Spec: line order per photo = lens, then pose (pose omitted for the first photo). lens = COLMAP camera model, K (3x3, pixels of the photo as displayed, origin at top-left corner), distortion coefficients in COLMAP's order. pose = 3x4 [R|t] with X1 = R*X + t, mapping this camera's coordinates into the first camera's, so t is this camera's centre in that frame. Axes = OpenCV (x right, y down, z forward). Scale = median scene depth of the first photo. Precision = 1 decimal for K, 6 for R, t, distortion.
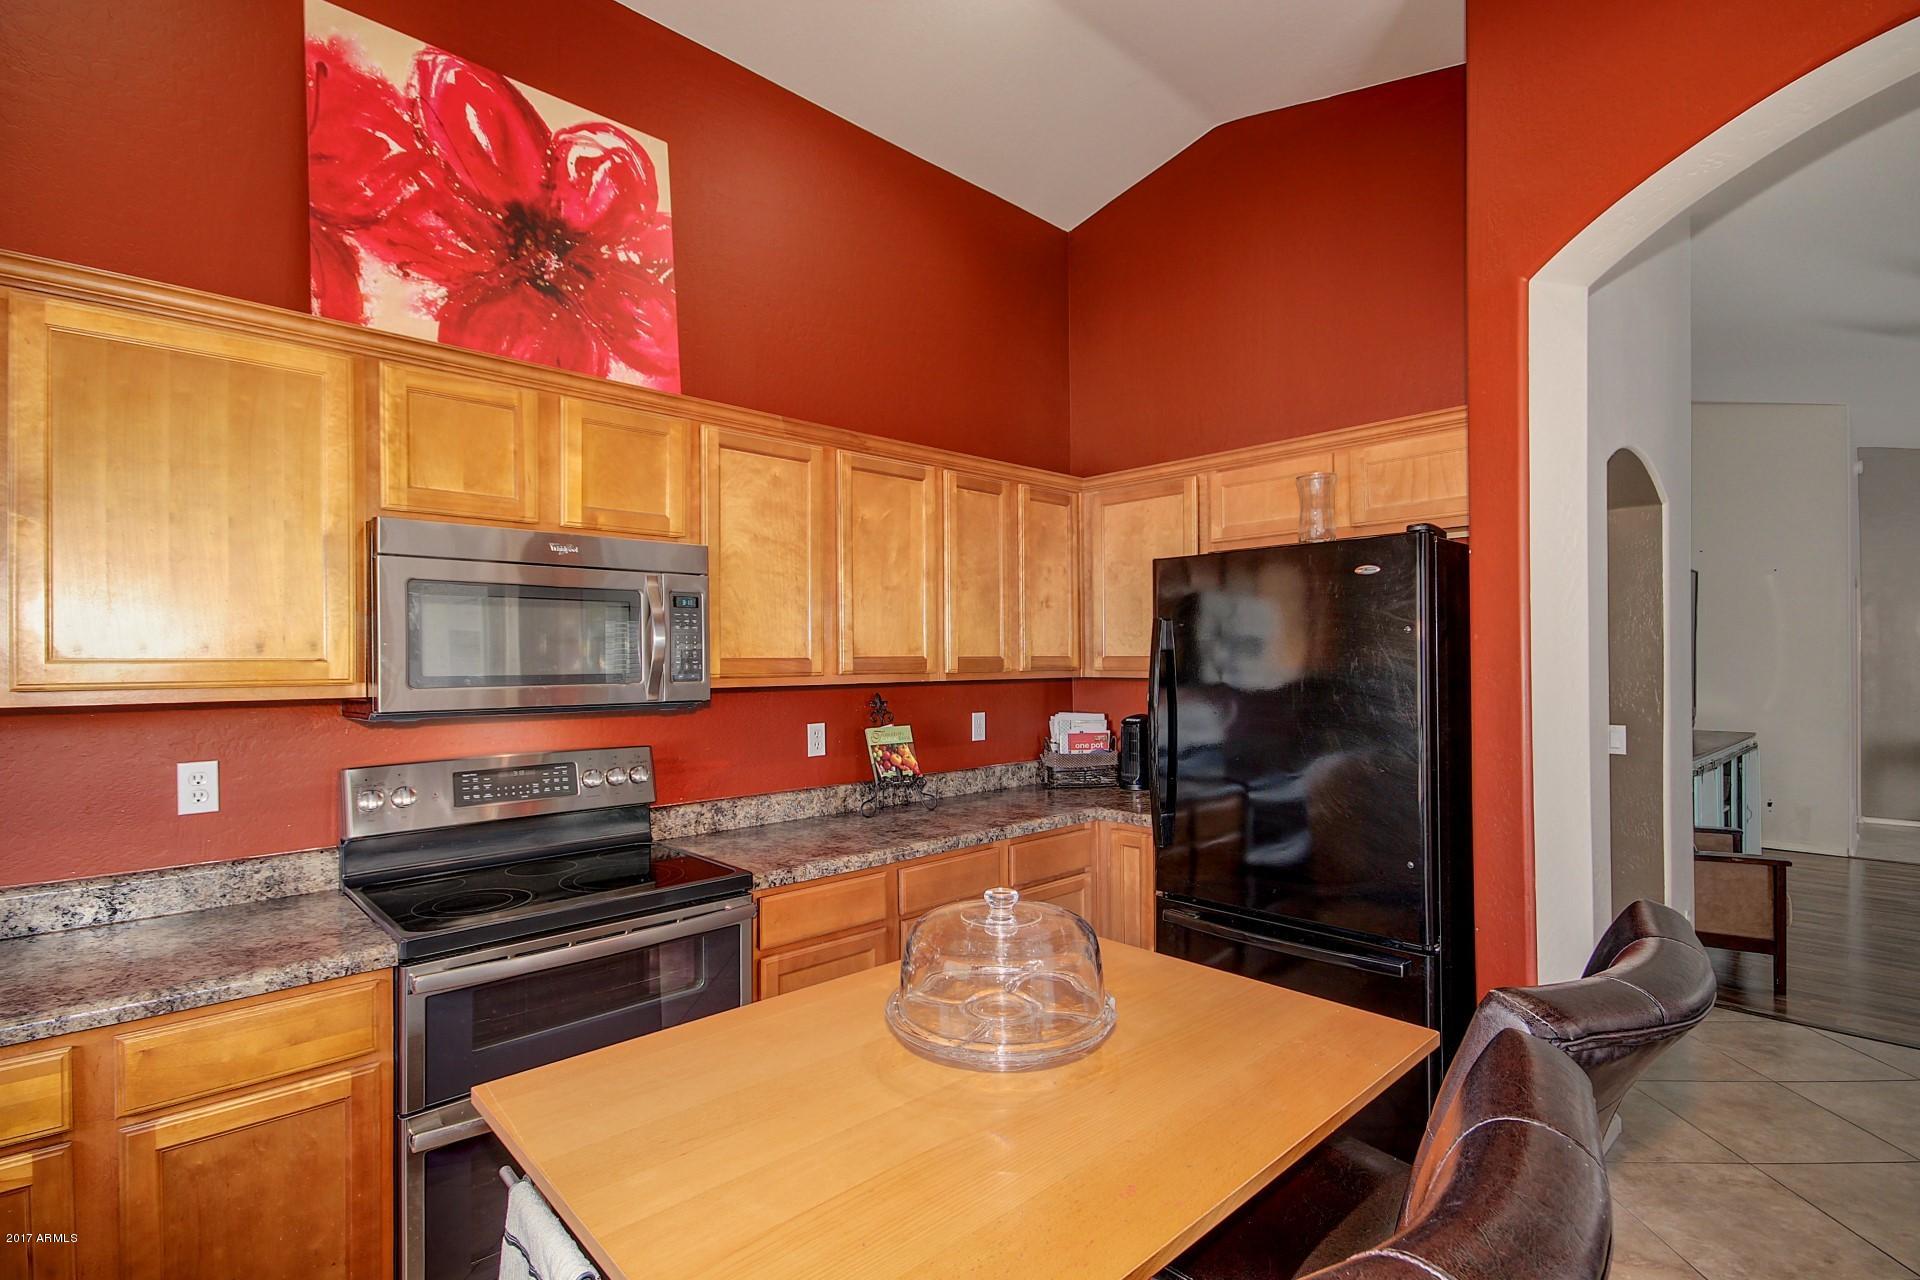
lens RADIAL K [[894.1, 0, 954.9], [0, 894.1, 659.4], [0, 0, 1]] dist [0.003452, -0.001692]
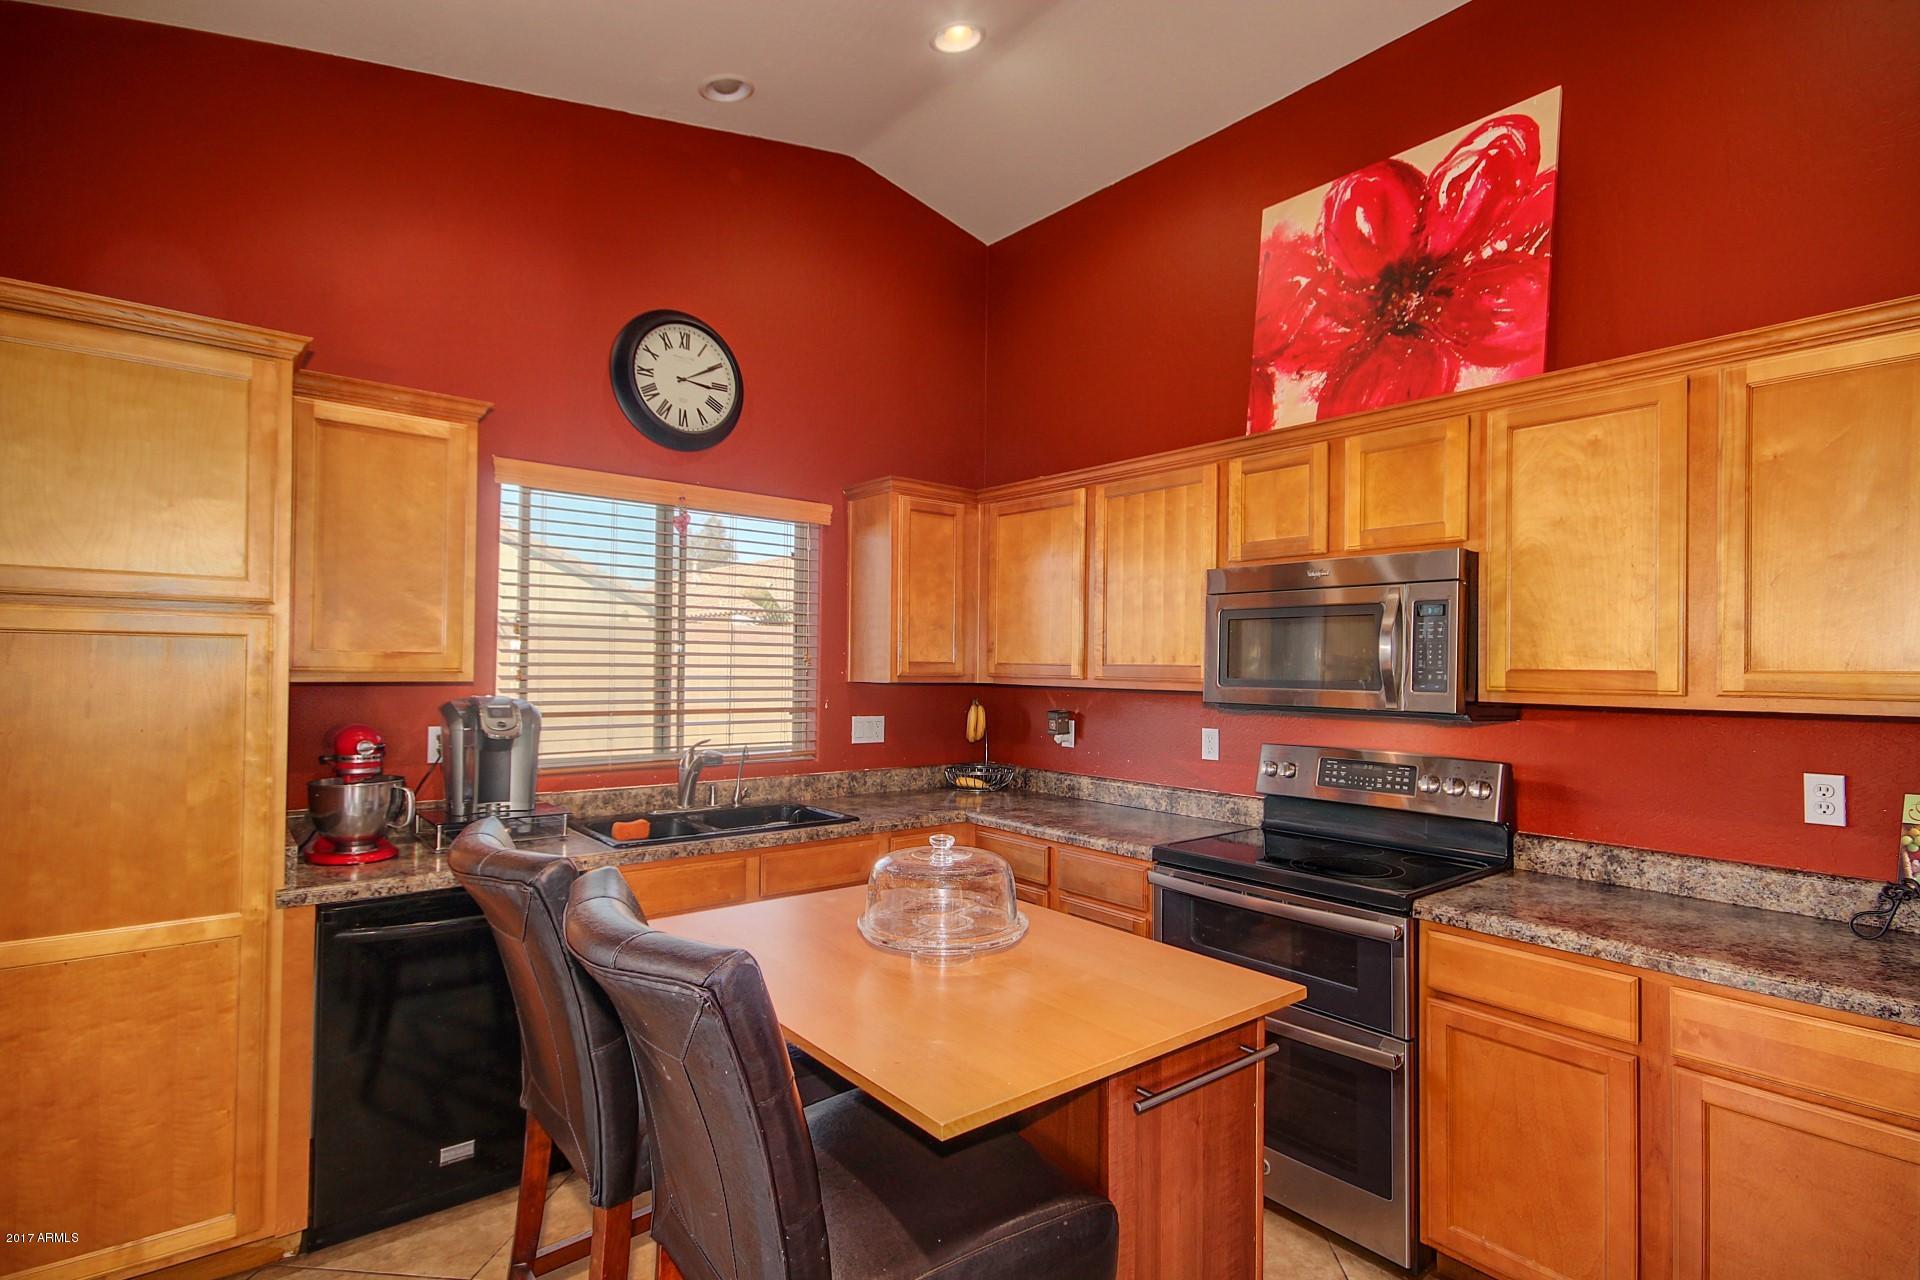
lens RADIAL K [[894.1, 0, 946.6], [0, 894.1, 652.1], [0, 0, 1]] dist [0.003452, -0.001692]
pose [[-0.066611, -0.006608, -0.997757, 0.676106], [-0.008072, 0.999949, -0.006083, -0.009181], [0.997746, 0.007649, -0.066661, 0.521305]]
